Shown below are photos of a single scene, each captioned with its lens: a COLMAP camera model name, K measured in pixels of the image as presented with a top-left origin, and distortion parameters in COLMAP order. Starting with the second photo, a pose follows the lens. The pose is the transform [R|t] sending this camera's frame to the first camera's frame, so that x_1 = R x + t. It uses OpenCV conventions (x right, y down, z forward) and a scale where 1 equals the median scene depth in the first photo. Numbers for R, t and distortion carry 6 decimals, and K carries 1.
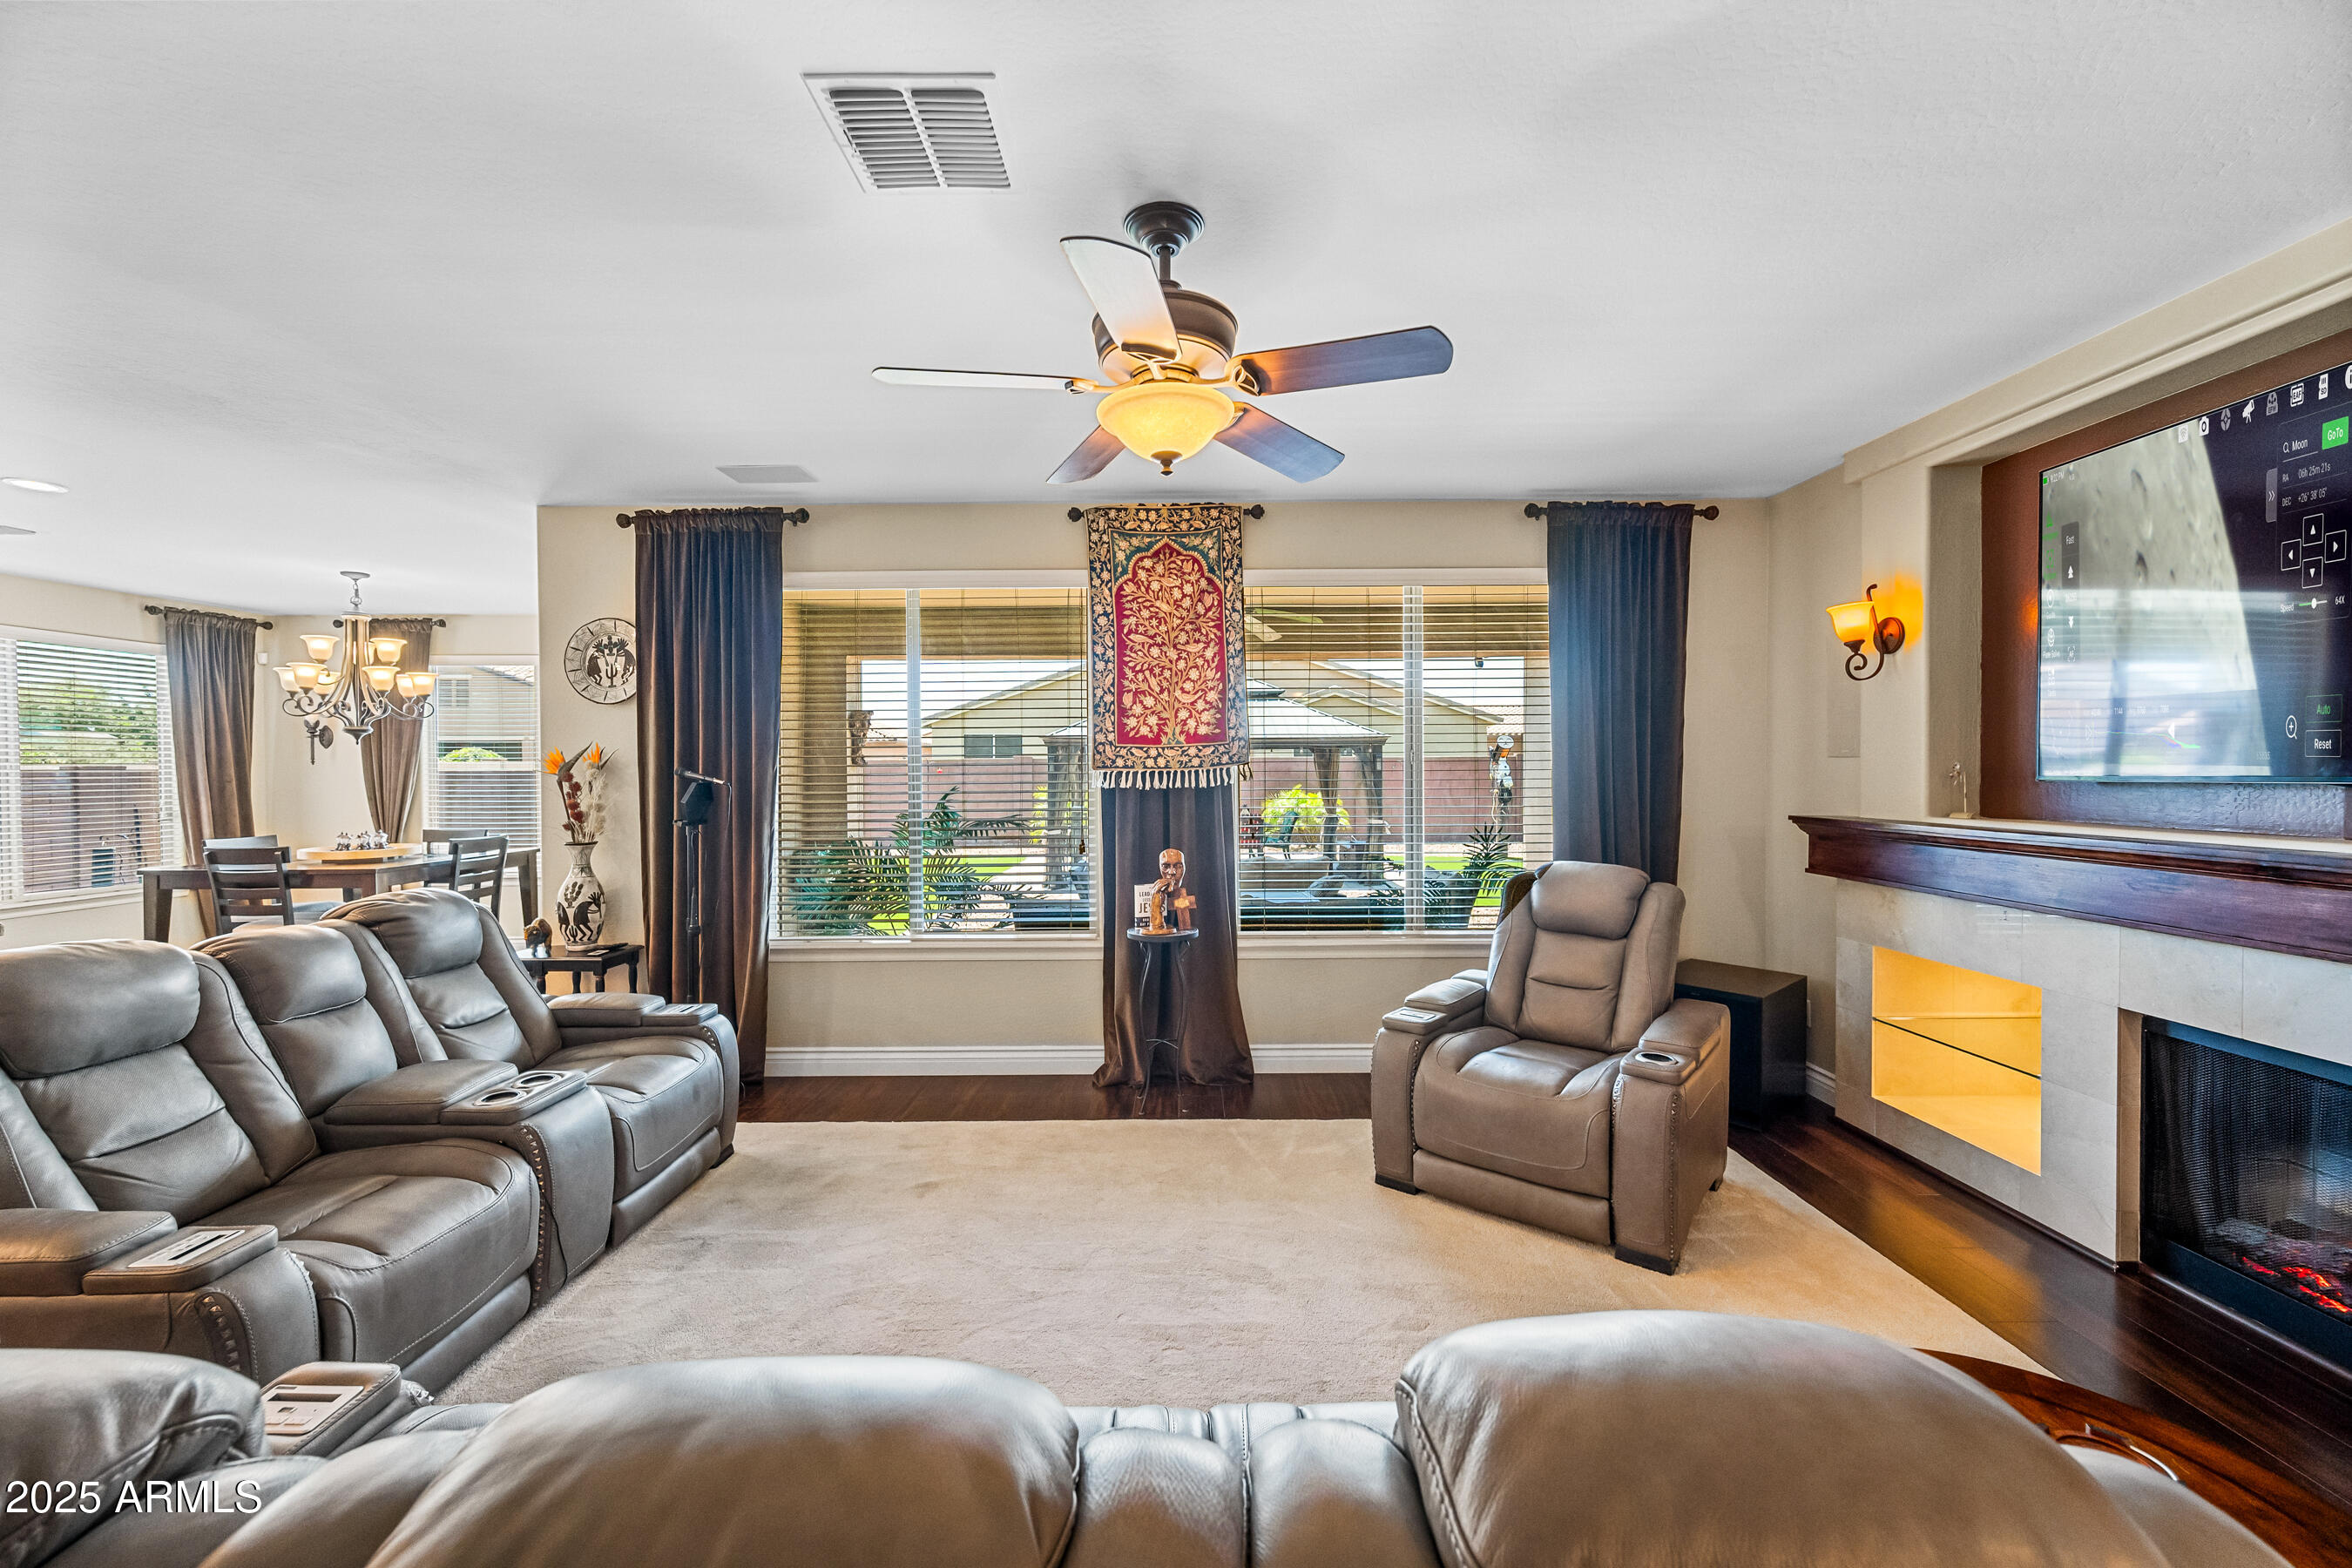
lens RADIAL K [[927.6, 0, 1177.1], [0, 927.6, 779.8], [0, 0, 1]] dist [-0.005042, 0.003709]
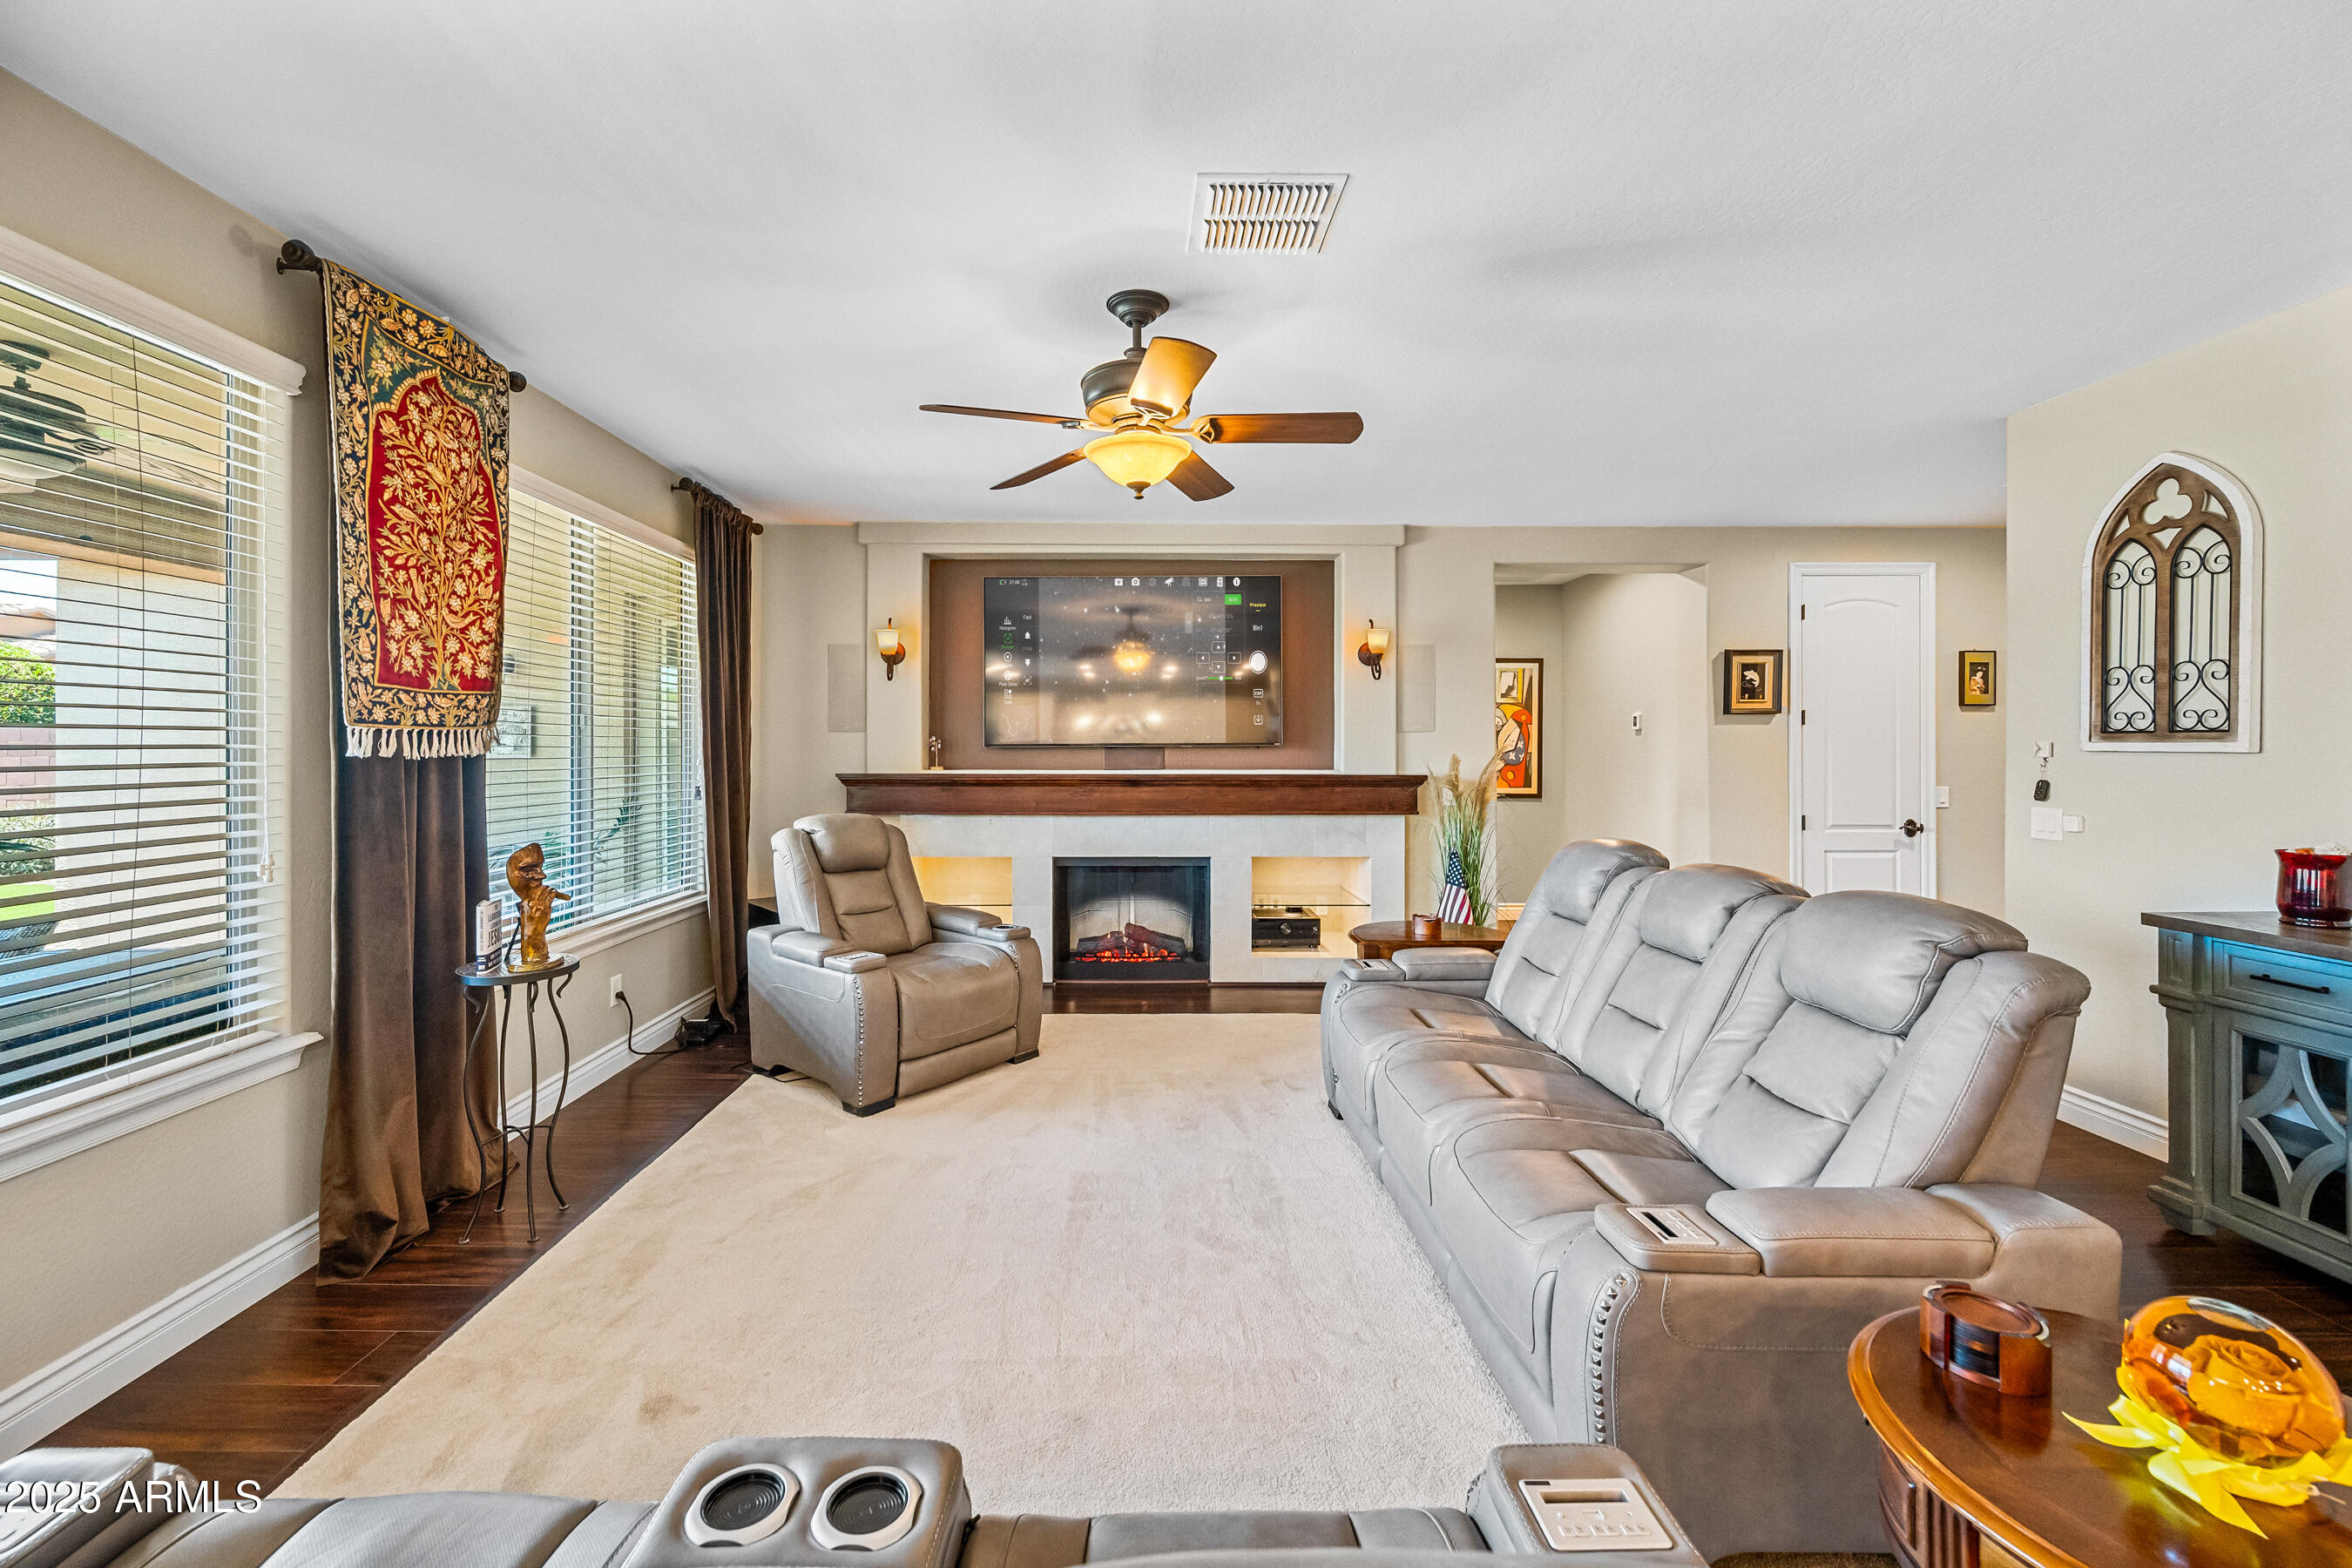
lens RADIAL K [[927.6, 0, 1132.9], [0, 927.6, 747.6], [0, 0, 1]] dist [-0.005042, 0.003709]
pose [[-0.005903, 0.009294, 0.999939, -0.662399], [0.011258, 0.999894, -0.009227, 0.014251], [-0.999919, 0.011203, -0.006007, 0.523264]]
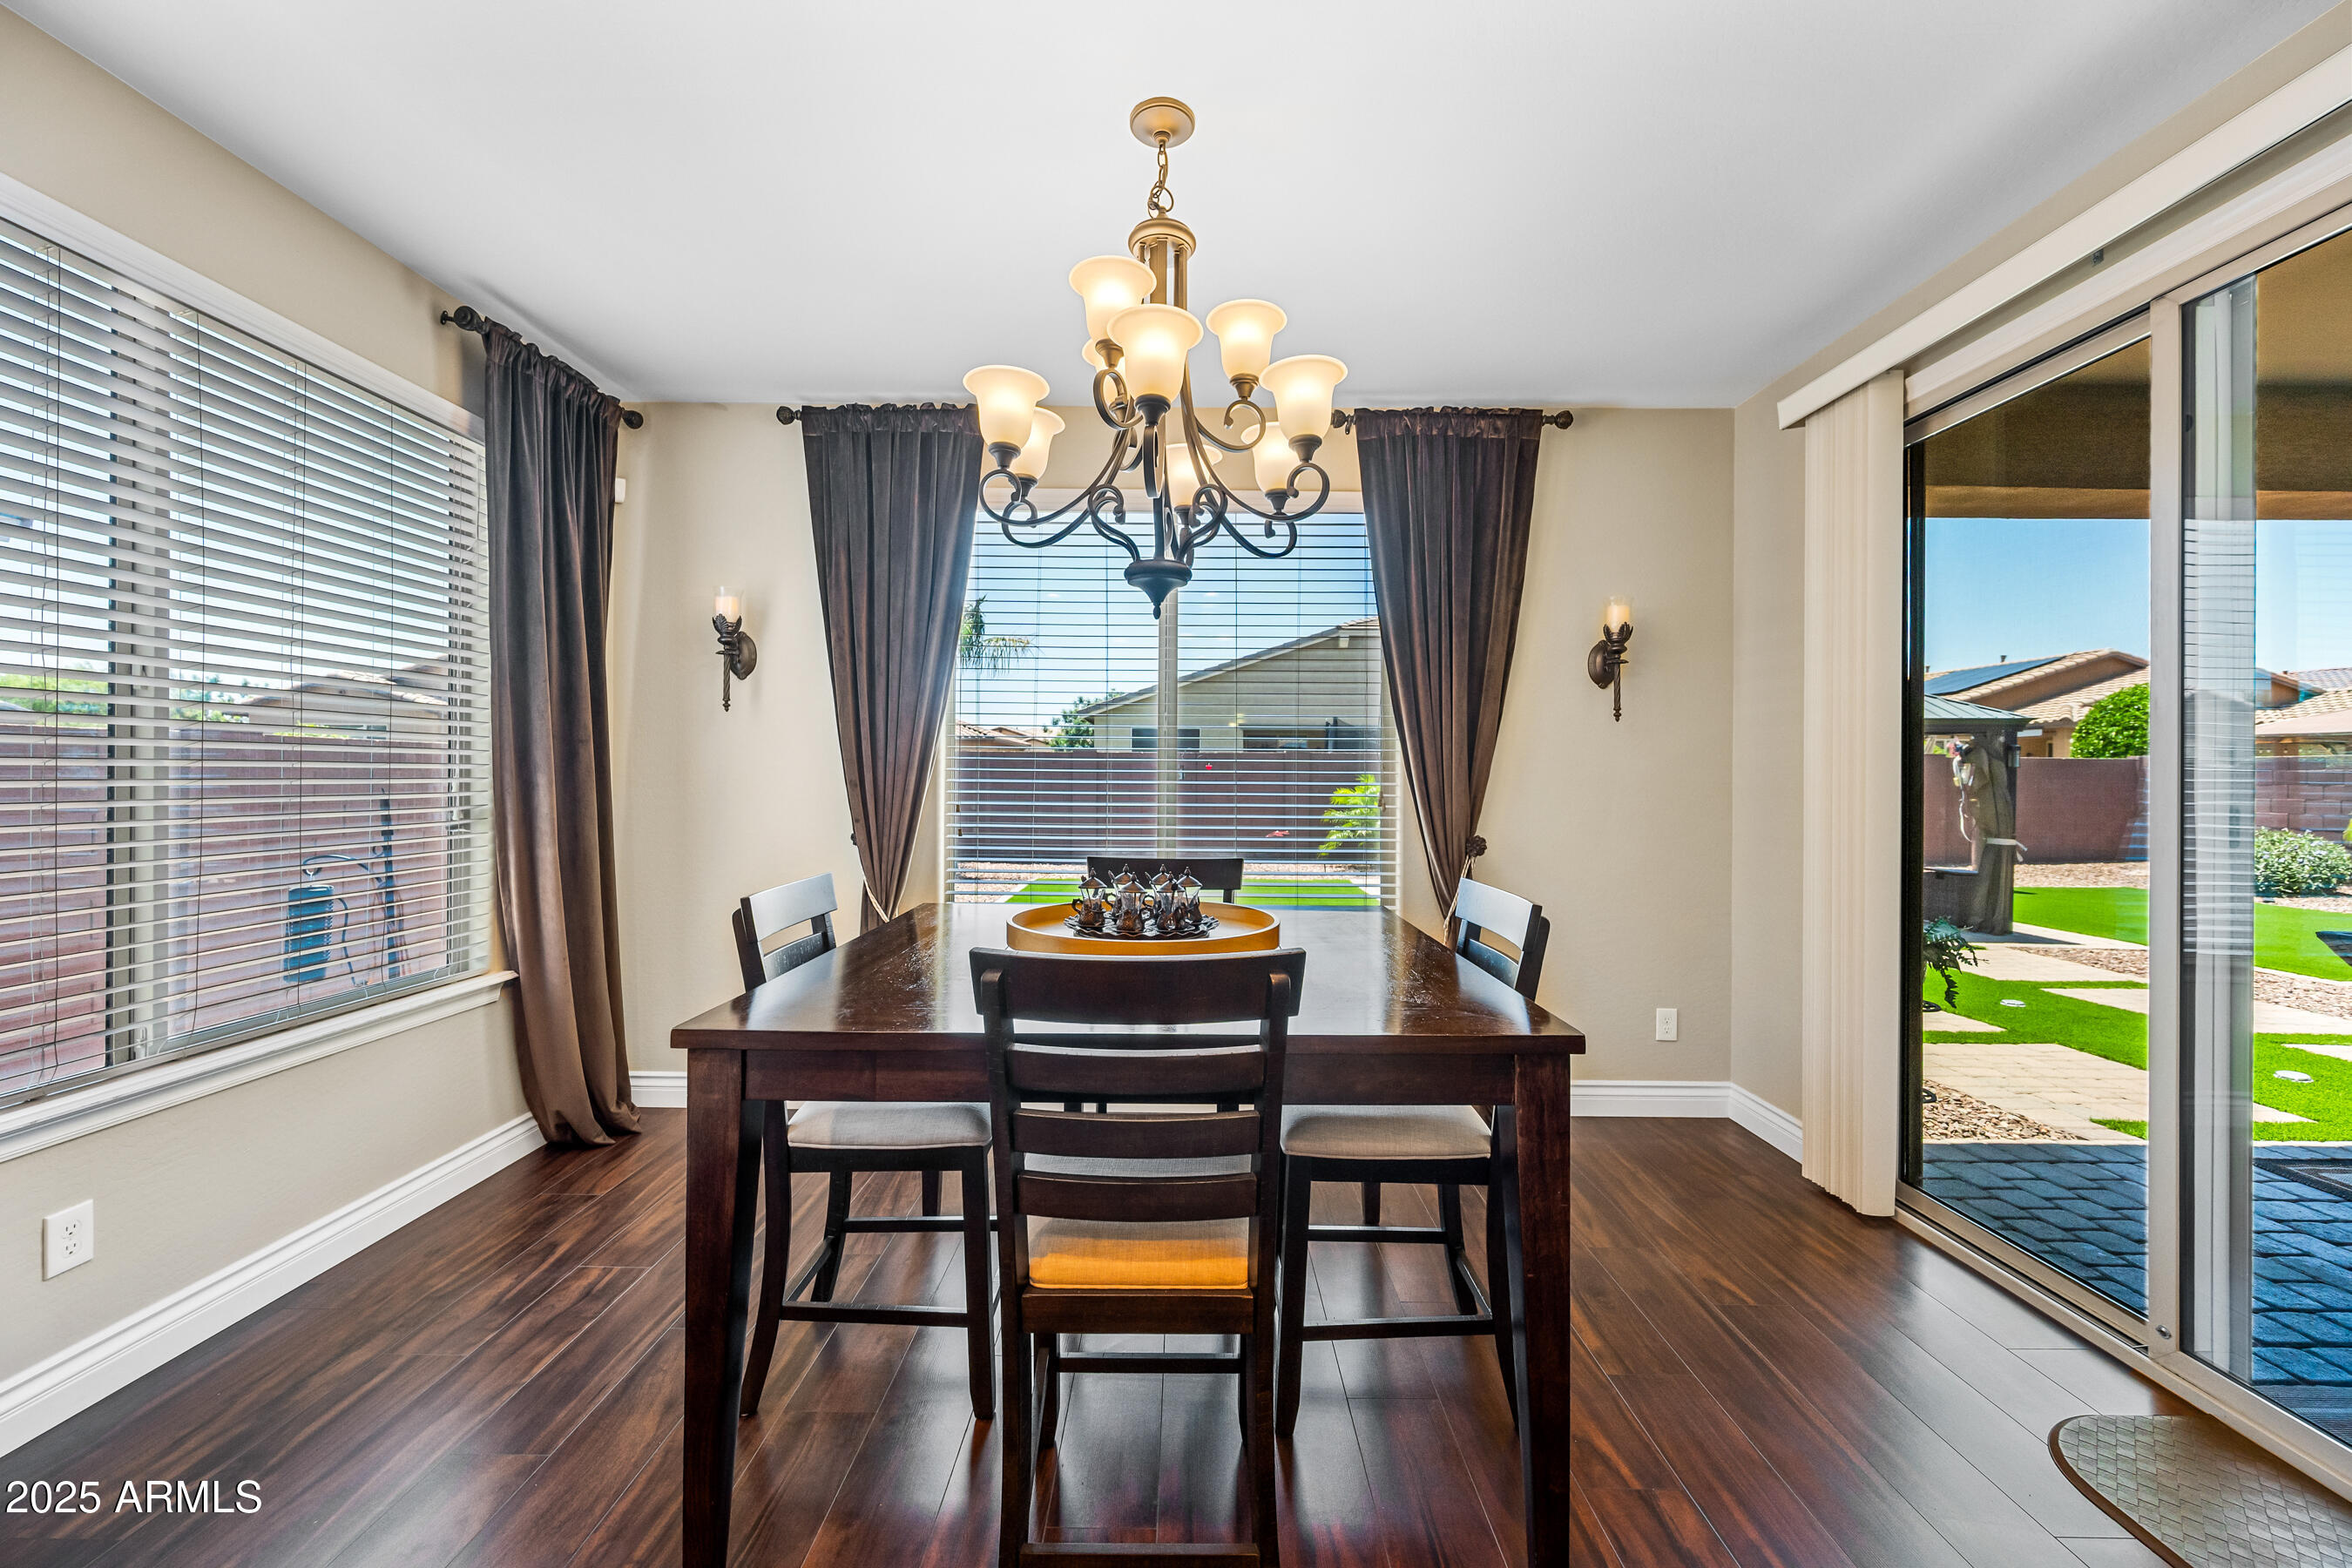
lens RADIAL K [[927.6, 0, 1192.8], [0, 927.6, 782.1], [0, 0, 1]] dist [-0.005042, 0.003709]
pose [[0.999899, 0.012102, 0.007509, -1.218222], [-0.012044, 0.999898, -0.007709, 0.036107], [-0.007602, 0.007618, 0.999942, 0.914636]]
